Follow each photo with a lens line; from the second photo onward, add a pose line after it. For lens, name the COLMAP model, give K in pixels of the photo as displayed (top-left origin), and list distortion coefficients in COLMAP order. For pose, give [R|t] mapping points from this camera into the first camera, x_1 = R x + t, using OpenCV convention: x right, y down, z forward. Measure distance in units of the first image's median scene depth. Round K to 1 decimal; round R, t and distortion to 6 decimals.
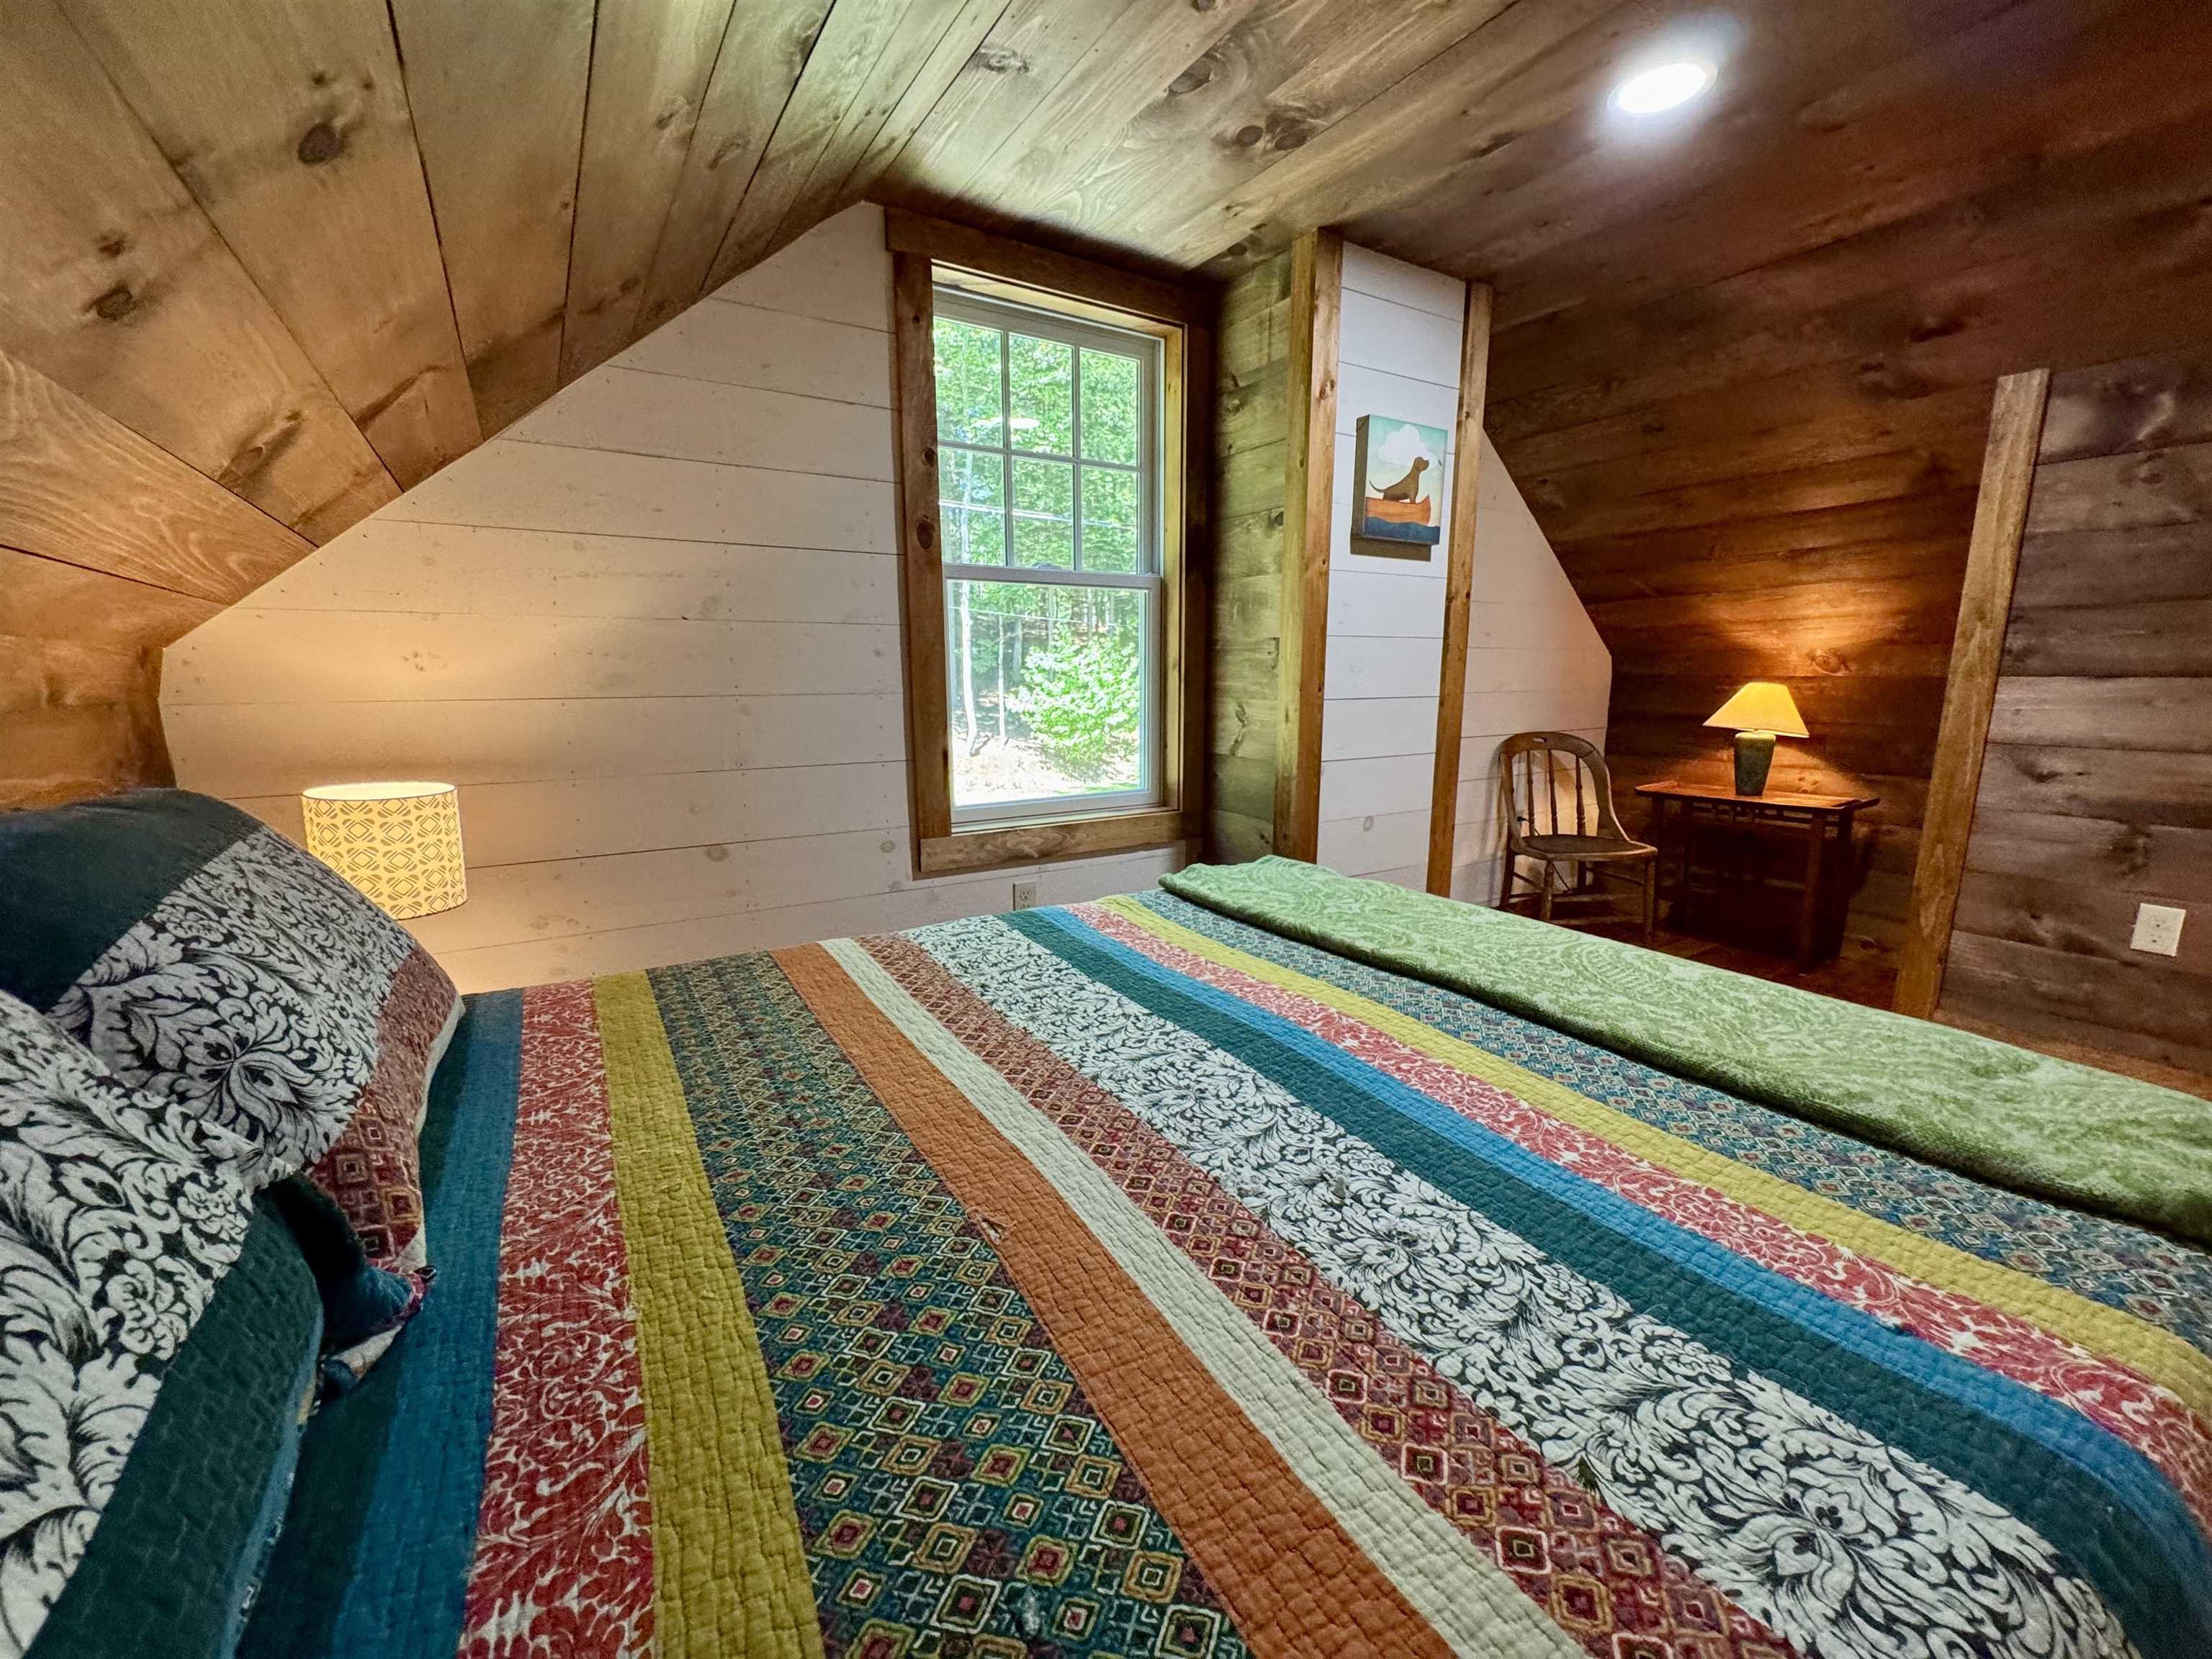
lens RADIAL K [[885.0, 0, 1096.8], [0, 885.0, 824.6], [0, 0, 1]] dist [0.001417, 0.000209]
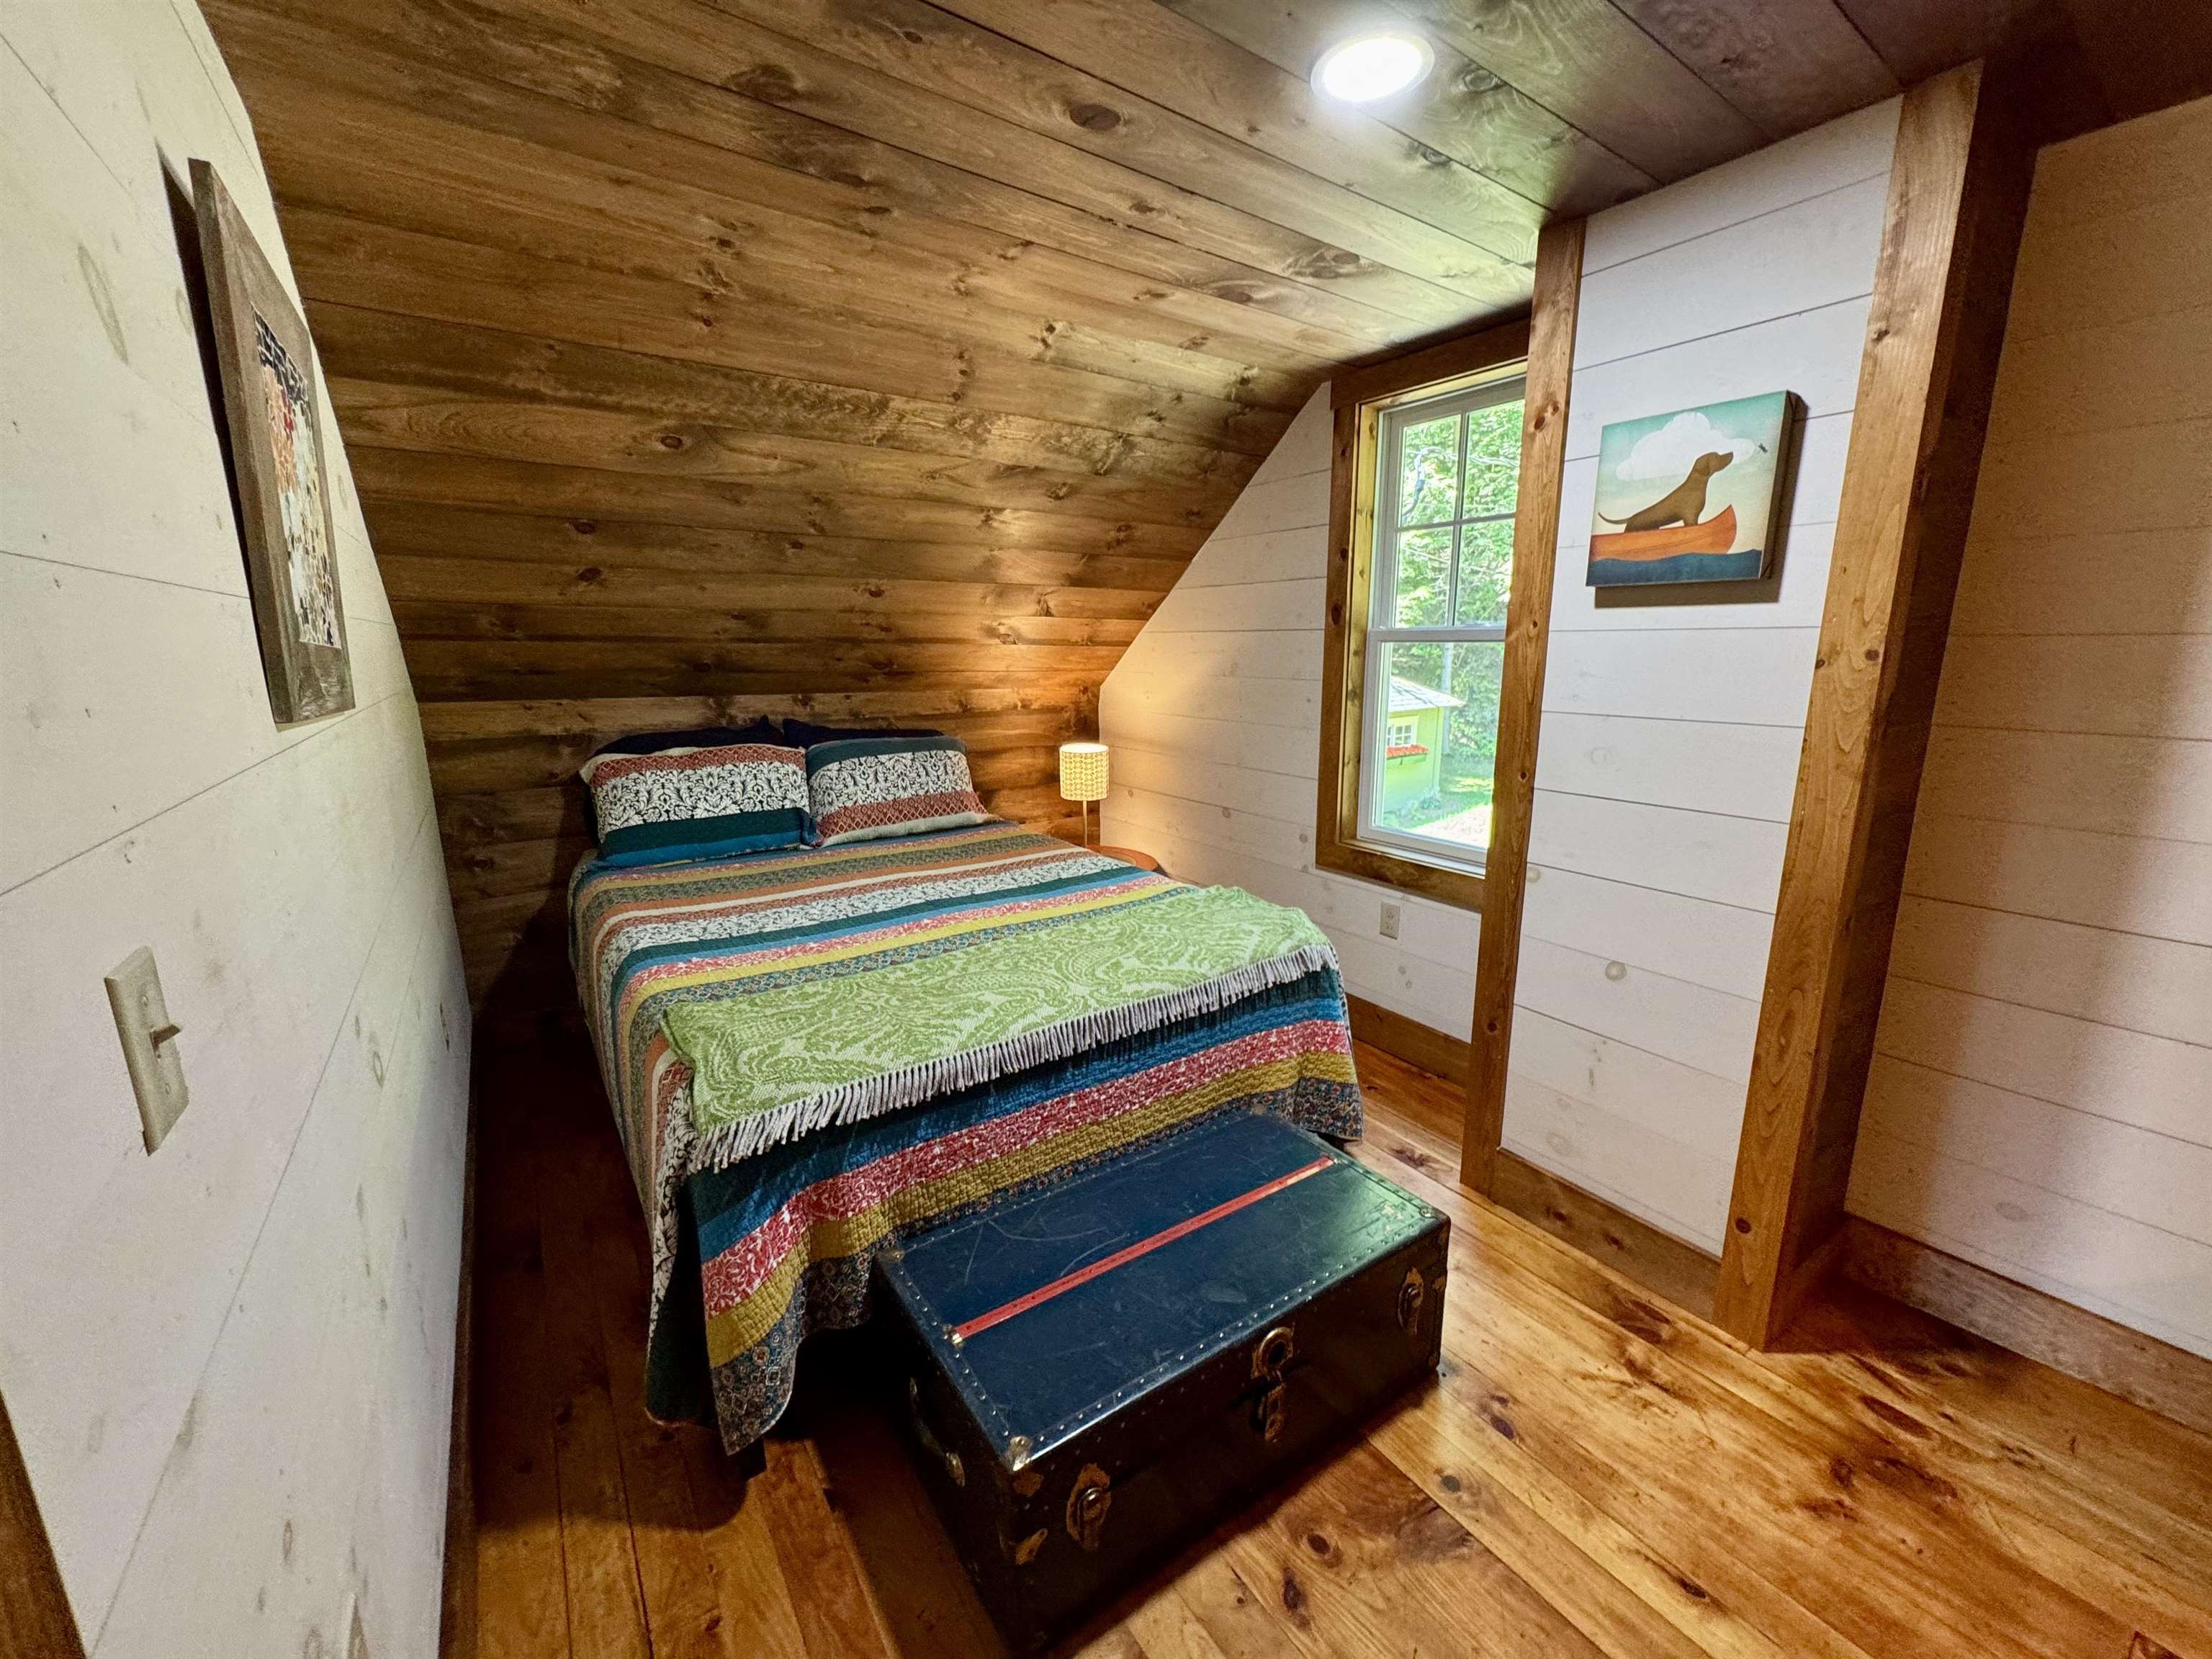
lens RADIAL K [[883.5, 0, 1108.3], [0, 883.5, 830.8], [0, 0, 1]] dist [-0.003888, 0.000371]
pose [[0.057651, 0.210949, -0.975795, 1.116304], [-0.169603, 0.965283, 0.198656, -0.214413], [0.983825, 0.154045, 0.091427, 0.586600]]
